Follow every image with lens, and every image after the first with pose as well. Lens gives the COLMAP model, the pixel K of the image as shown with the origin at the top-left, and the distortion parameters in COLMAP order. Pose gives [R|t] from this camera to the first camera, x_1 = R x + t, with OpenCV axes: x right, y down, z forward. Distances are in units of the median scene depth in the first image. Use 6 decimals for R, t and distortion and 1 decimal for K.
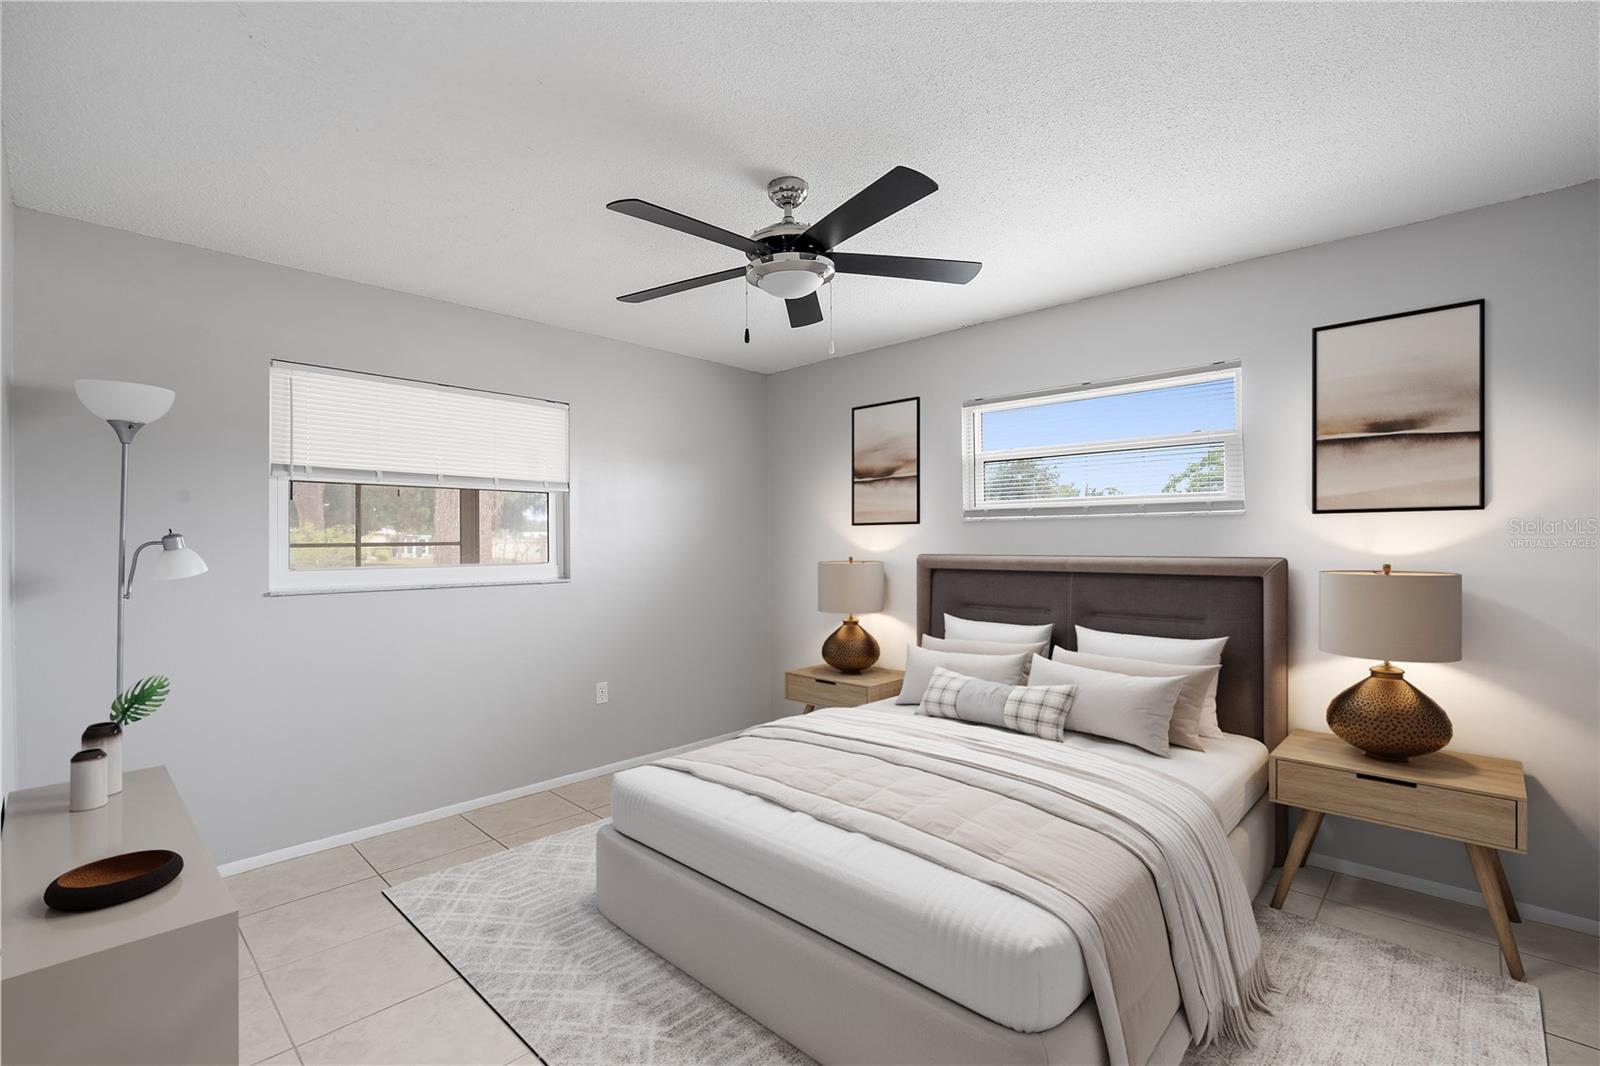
lens RADIAL K [[720.0, 0, 790.9], [0, 720.0, 529.6], [0, 0, 1]] dist [-0.007448, 0.001629]
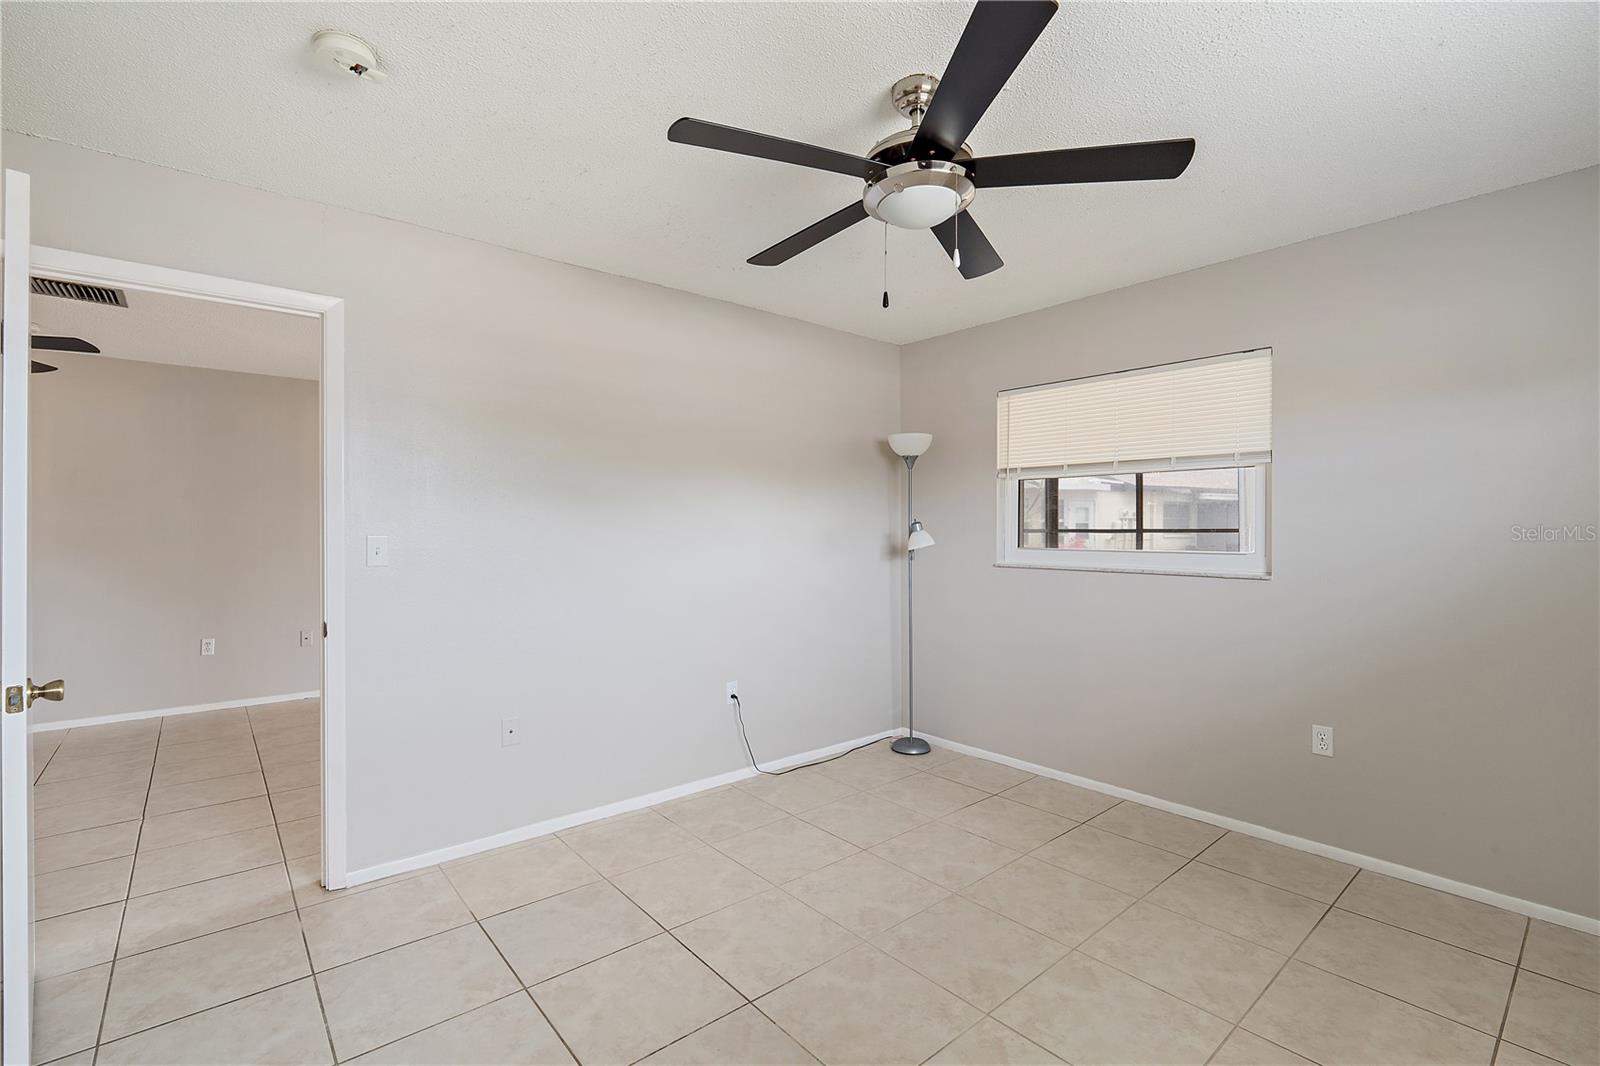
lens RADIAL K [[720.0, 0, 790.3], [0, 720.0, 533.6], [0, 0, 1]] dist [-0.007448, 0.001629]
pose [[-0.107529, 0.005366, -0.994187, 0.622577], [0.008762, 0.999952, 0.004449, 0.018810], [0.994163, -0.008233, -0.107571, 0.698632]]
